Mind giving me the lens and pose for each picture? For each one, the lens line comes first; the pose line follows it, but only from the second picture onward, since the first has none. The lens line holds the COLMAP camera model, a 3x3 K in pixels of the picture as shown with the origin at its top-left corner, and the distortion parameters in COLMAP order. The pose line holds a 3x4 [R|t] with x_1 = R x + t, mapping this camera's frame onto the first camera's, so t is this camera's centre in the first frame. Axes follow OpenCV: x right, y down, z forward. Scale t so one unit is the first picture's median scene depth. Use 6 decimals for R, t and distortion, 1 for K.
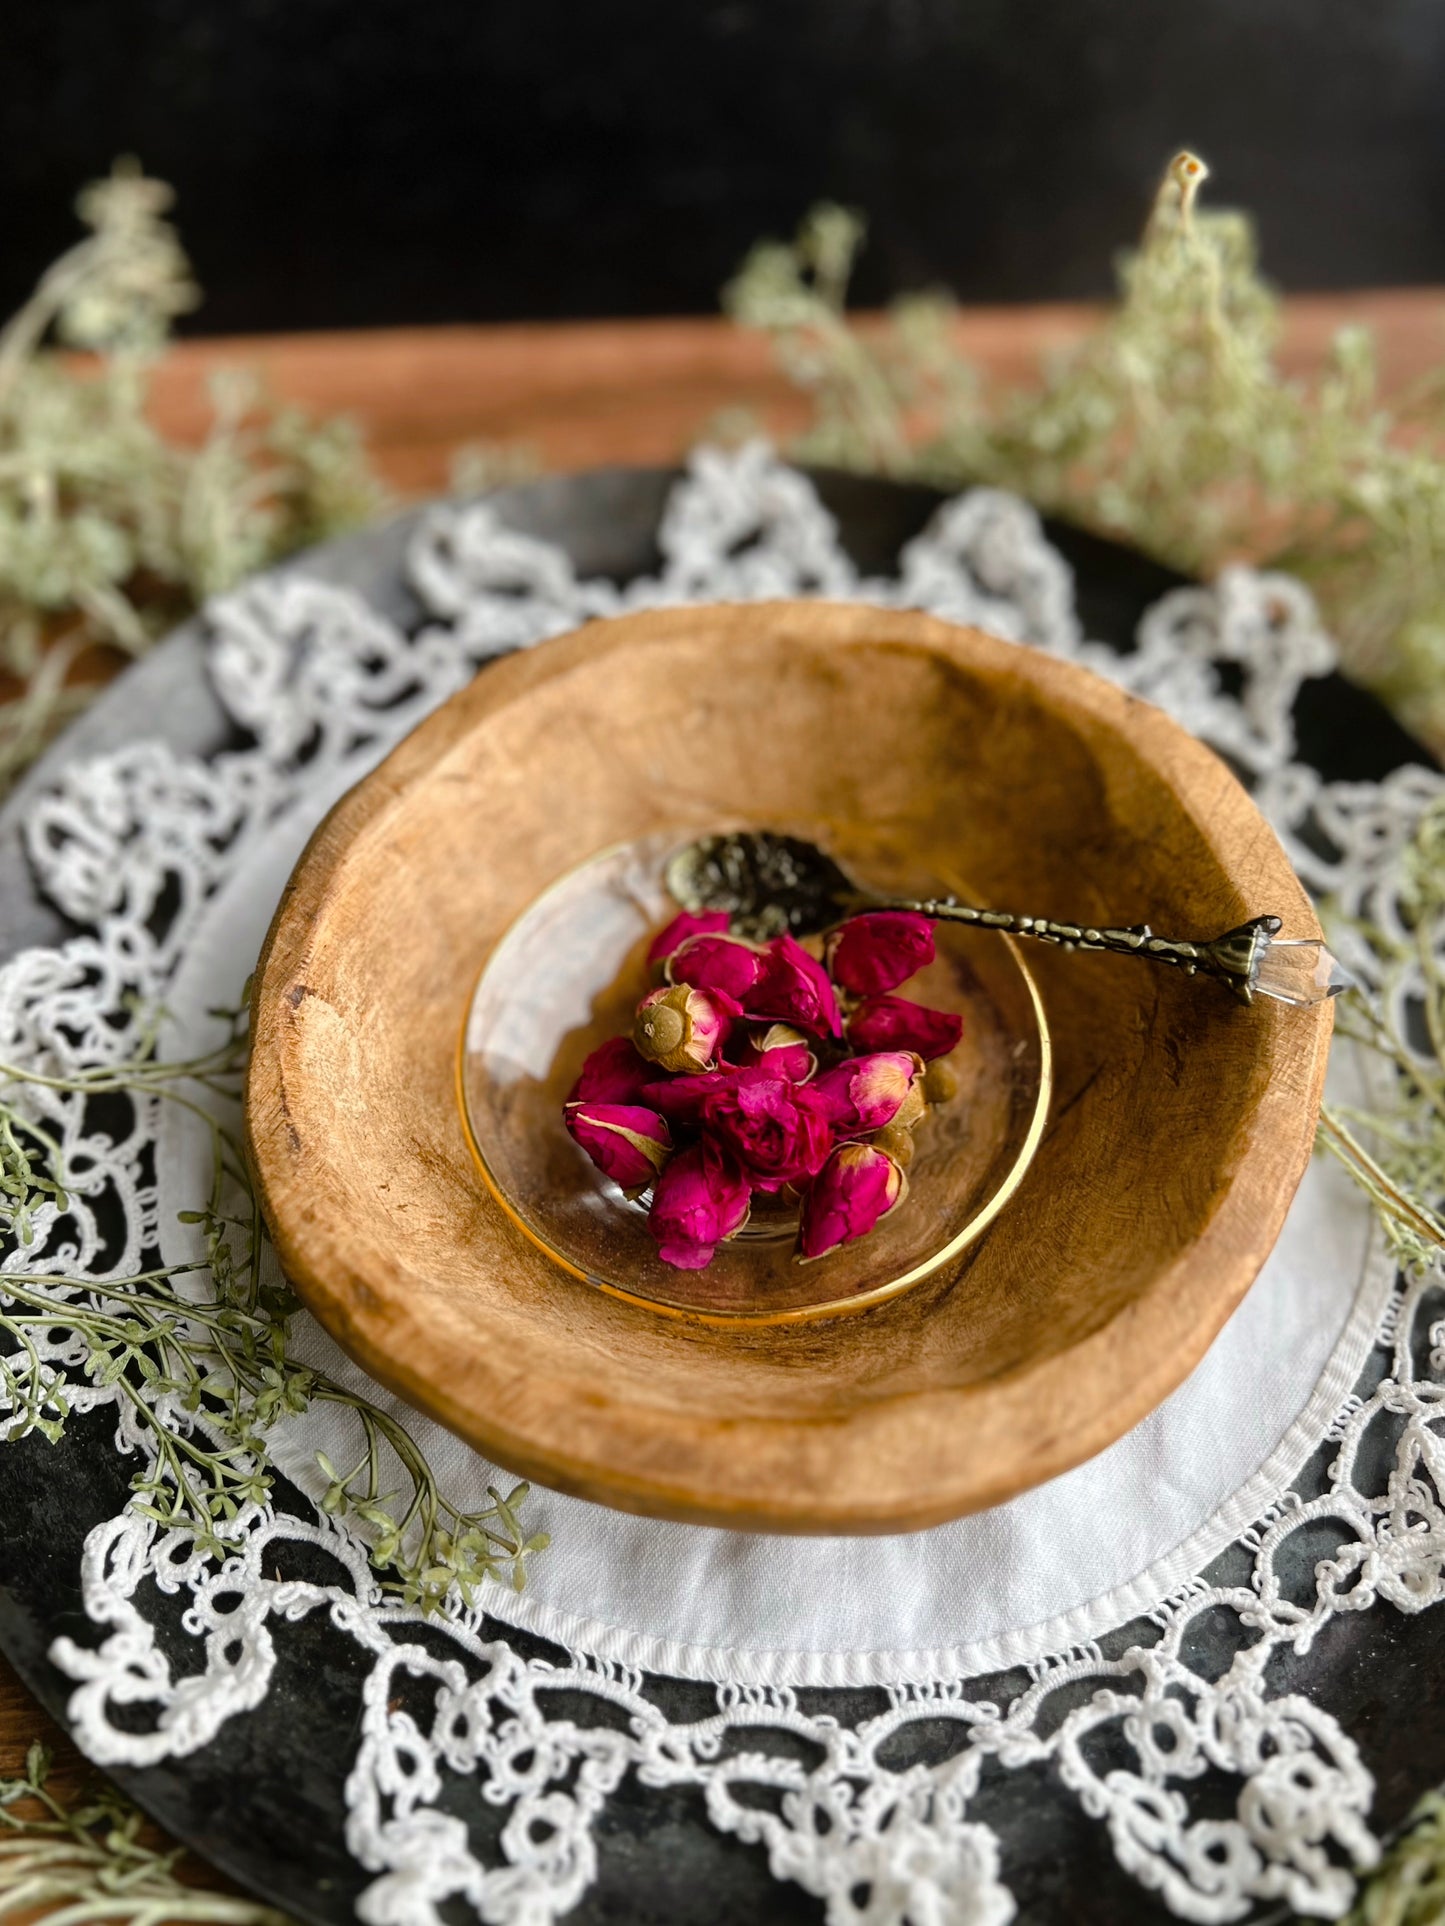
lens RADIAL K [[1664.3, 0, 719.6], [0, 1664.3, 973.5], [0, 0, 1]] dist [-0.038909, -0.007448]
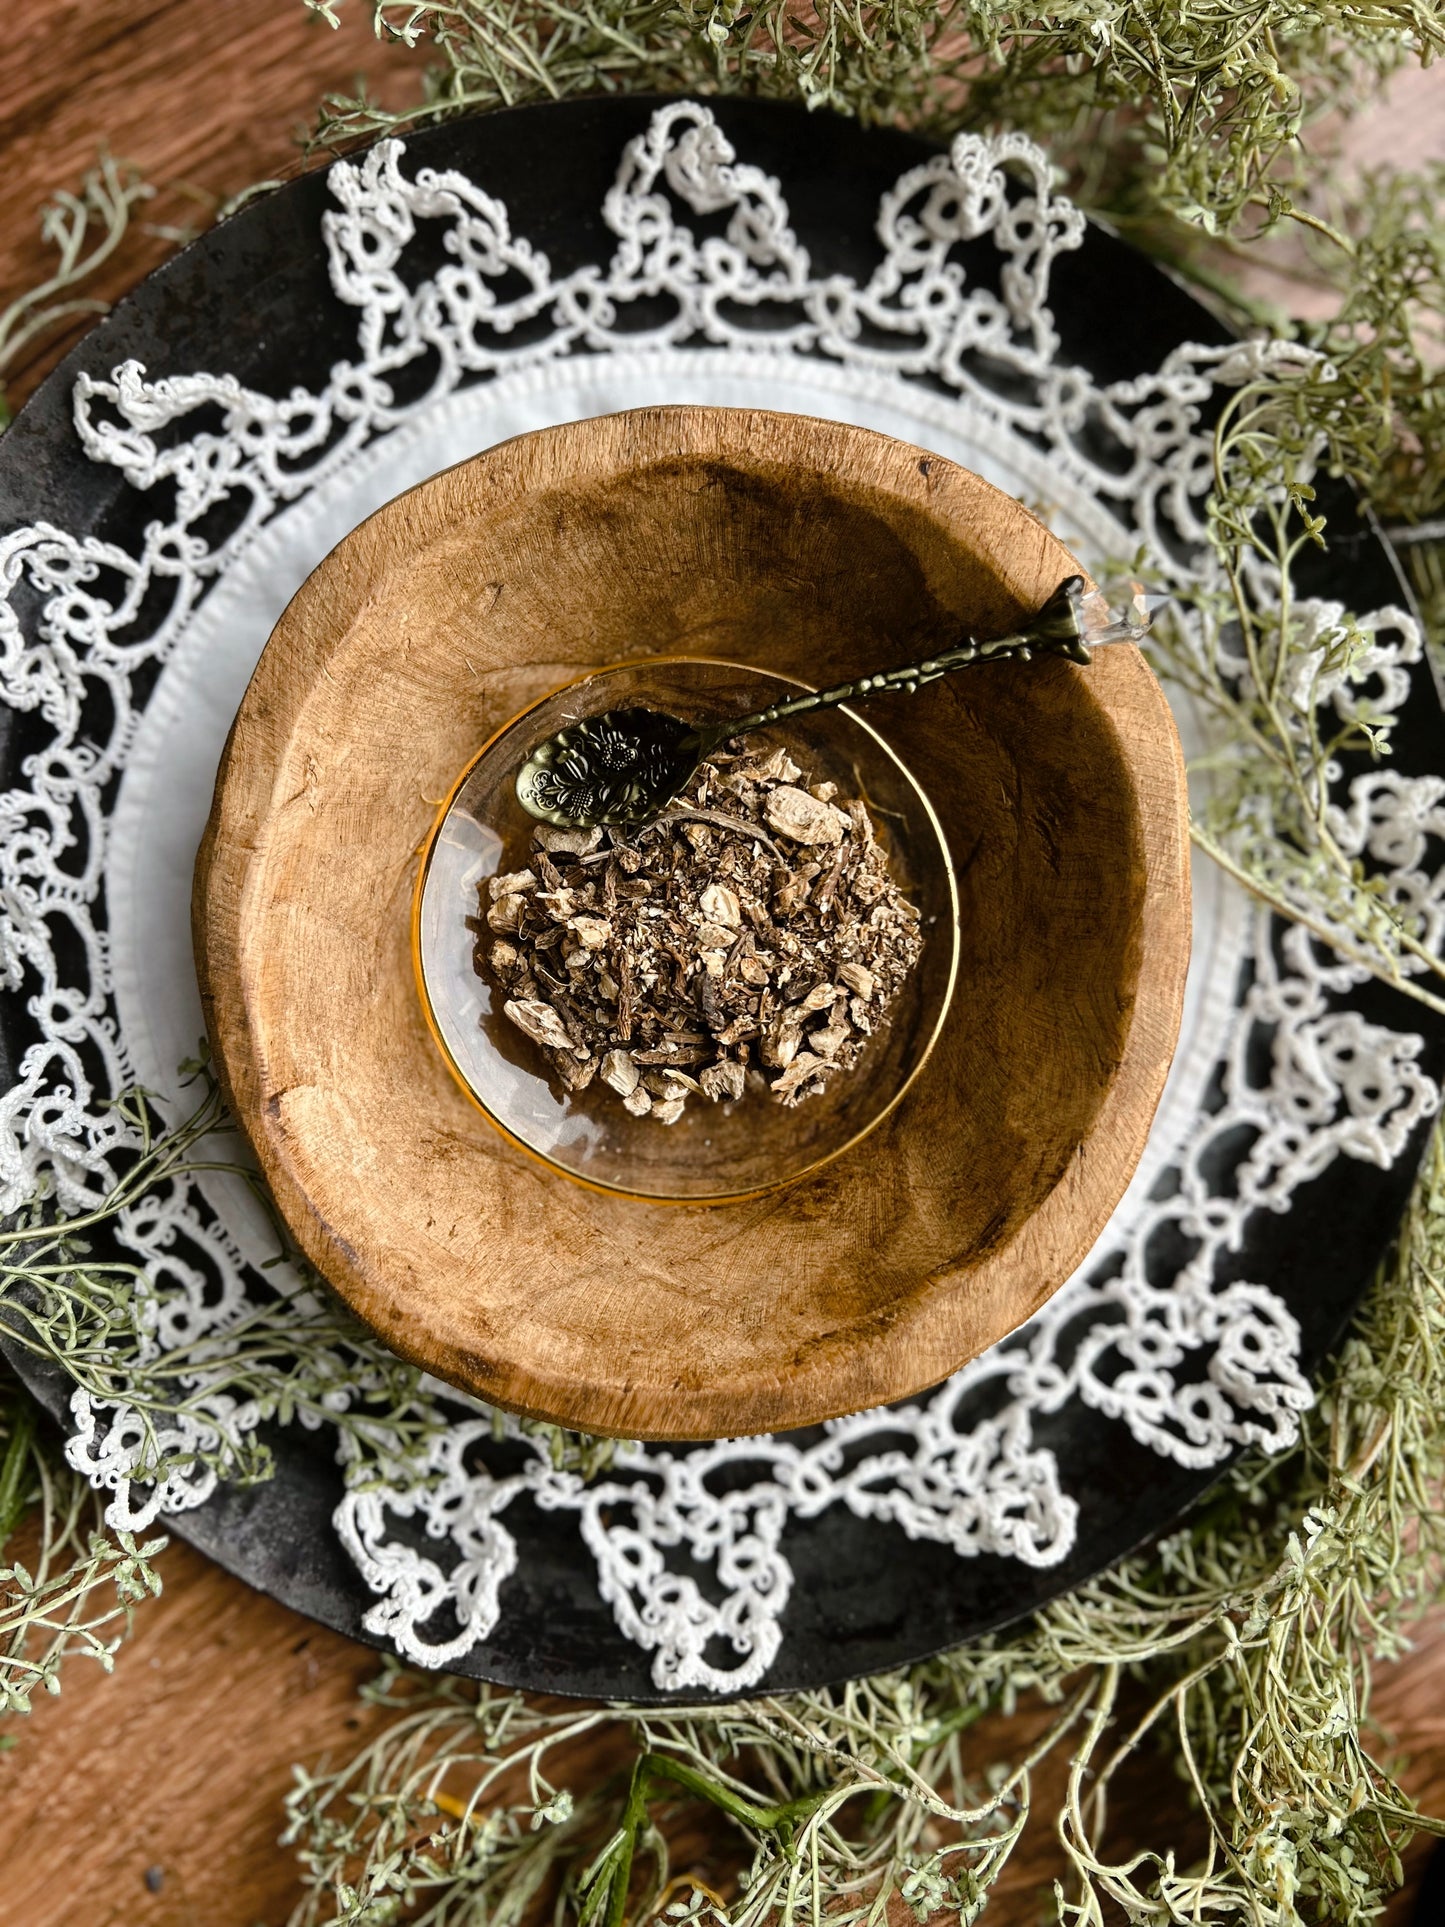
lens RADIAL K [[1449.1, 0, 722.5], [0, 1449.1, 960.8], [0, 0, 1]] dist [-0.006689, -0.065788]
pose [[0.936104, -0.351643, 0.007472, 0.042229], [0.289973, 0.783608, 0.549431, -0.521009], [-0.199059, -0.512158, 0.835506, 0.227843]]
